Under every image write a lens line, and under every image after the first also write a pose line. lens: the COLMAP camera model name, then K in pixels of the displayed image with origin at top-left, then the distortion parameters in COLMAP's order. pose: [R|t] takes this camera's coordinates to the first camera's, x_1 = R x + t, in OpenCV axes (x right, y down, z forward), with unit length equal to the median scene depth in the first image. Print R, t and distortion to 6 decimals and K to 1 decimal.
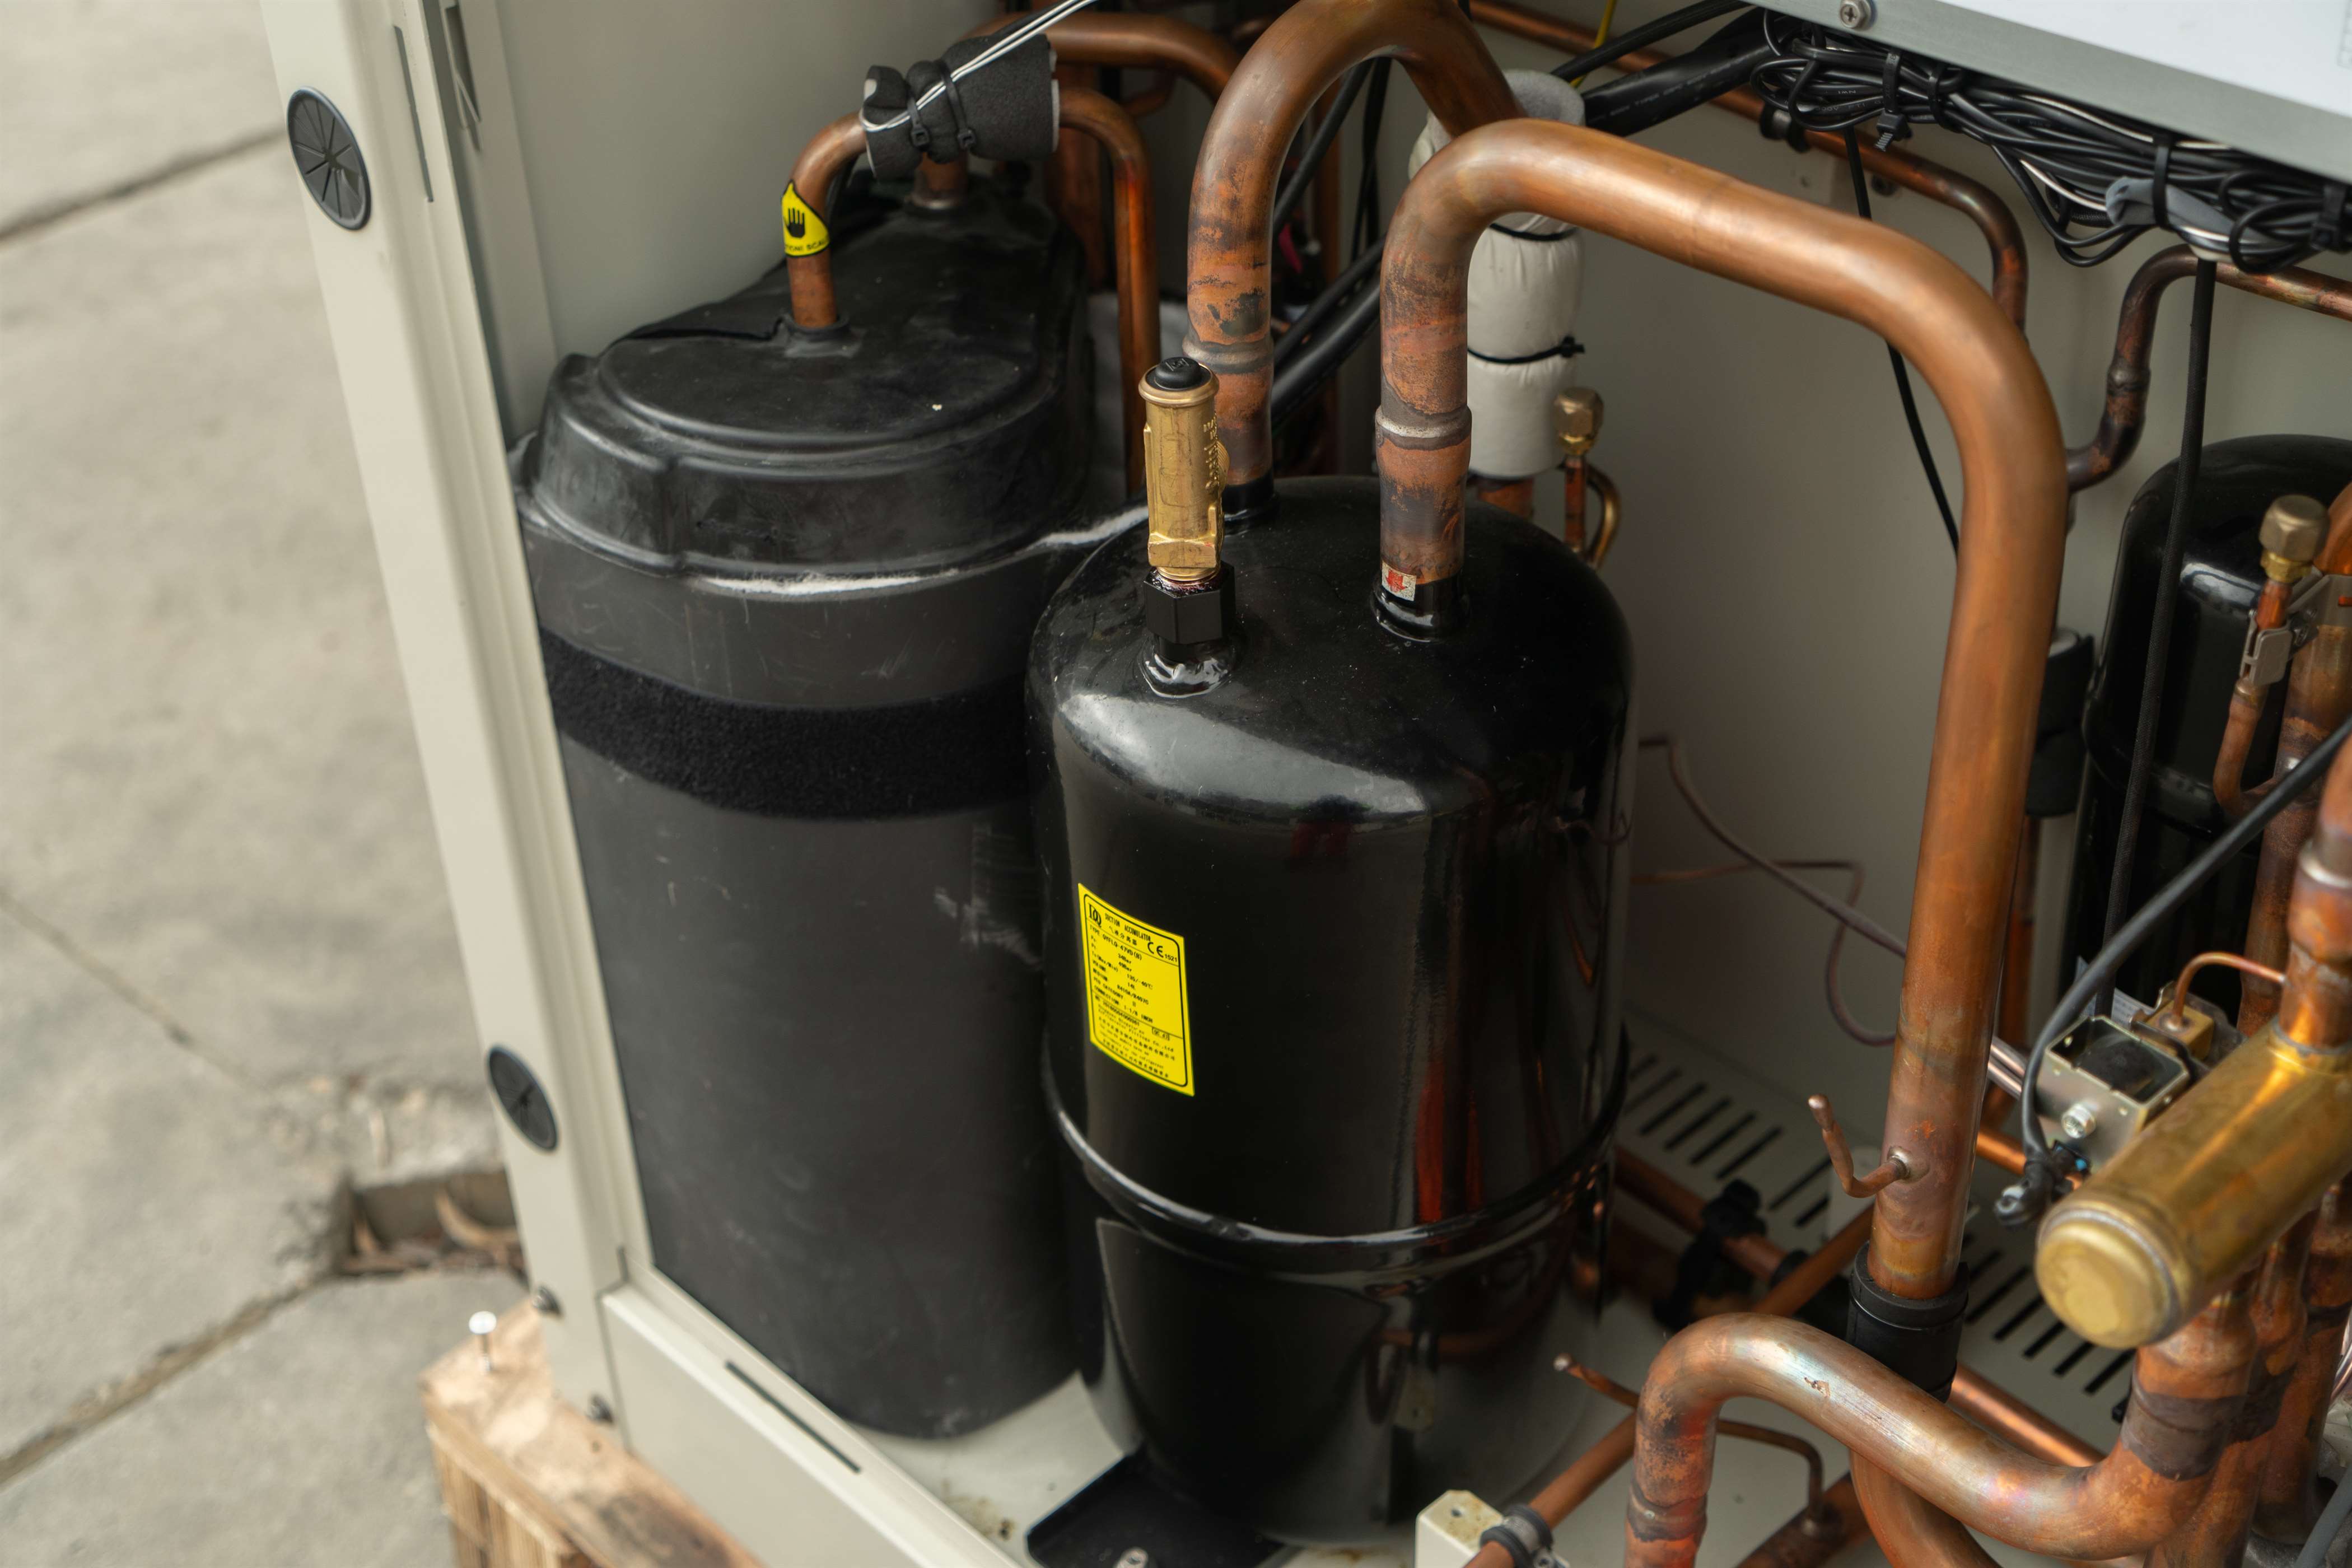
lens RADIAL K [[3106.4, 0, 1176.0], [0, 3106.4, 784.0], [0, 0, 1]] dist [0.073770, -0.014592]
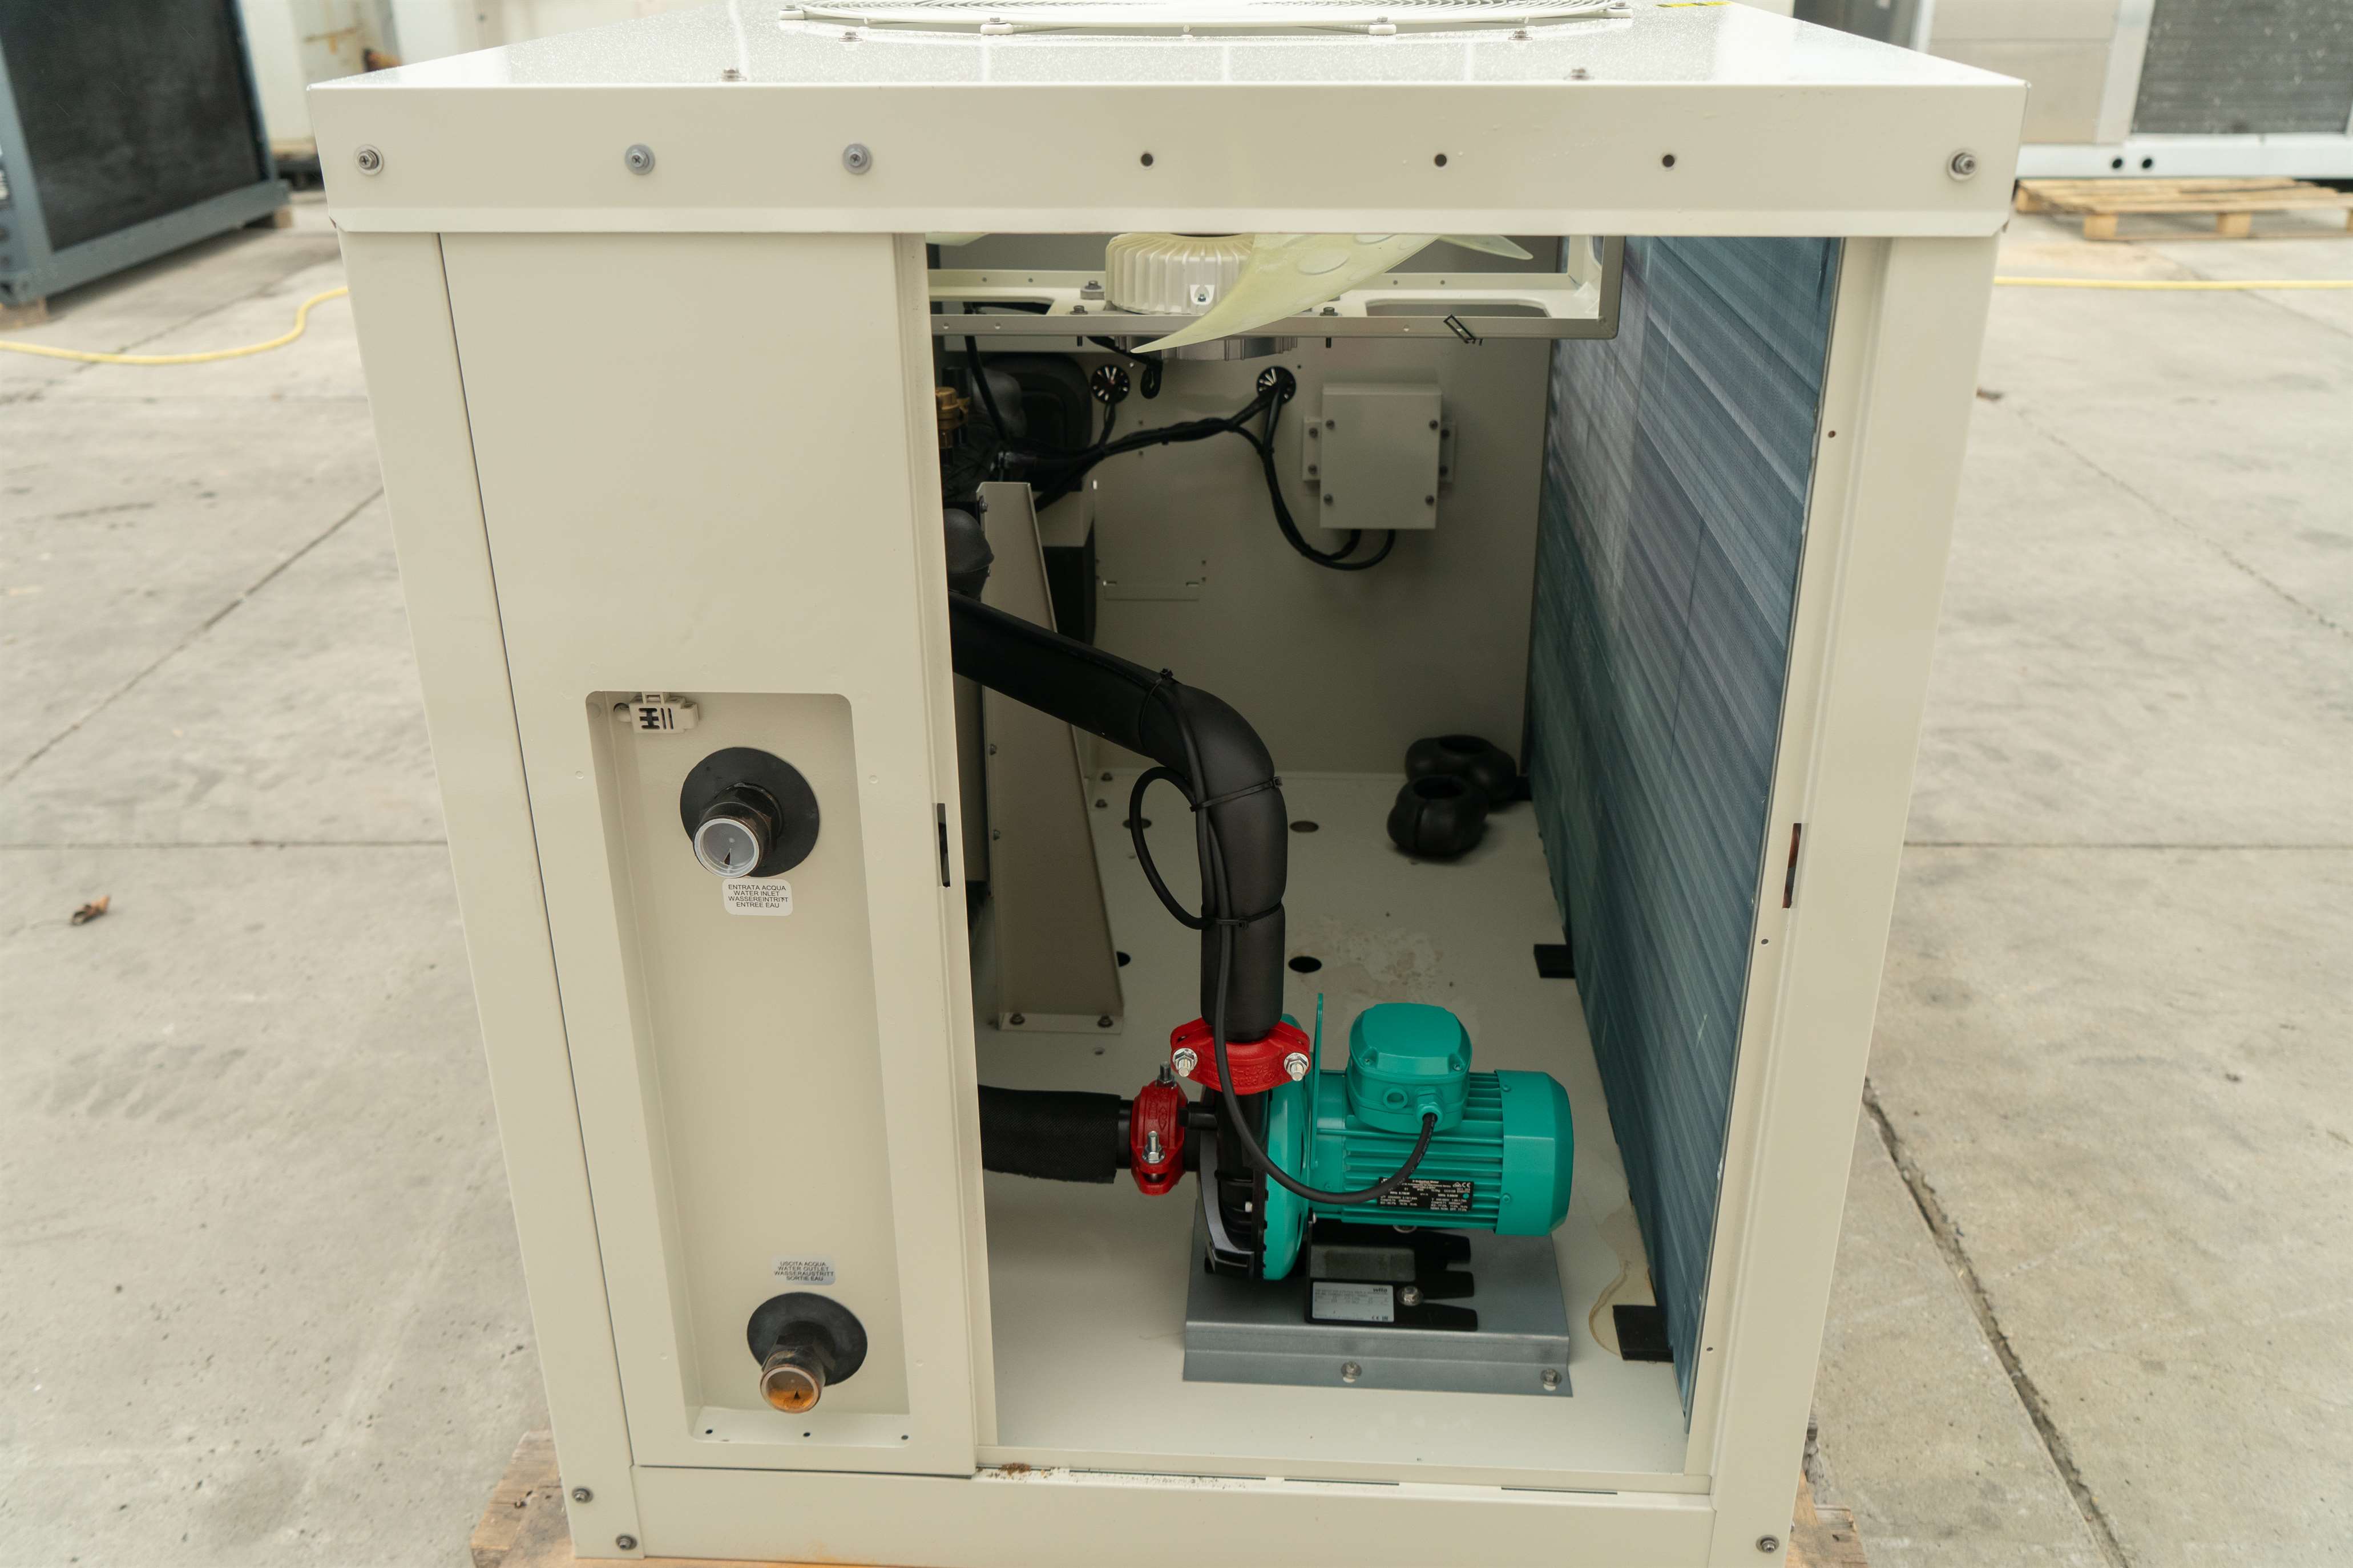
lens RADIAL K [[1939.0, 0, 1176.5], [0, 1939.0, 784.0], [0, 0, 1]] dist [0.002610, 0.005876]
pose [[-0.735218, 0.317319, -0.598968, 1.790559], [-0.363463, 0.561320, 0.743515, -1.559324], [0.572144, 0.764348, -0.297360, 1.880263]]
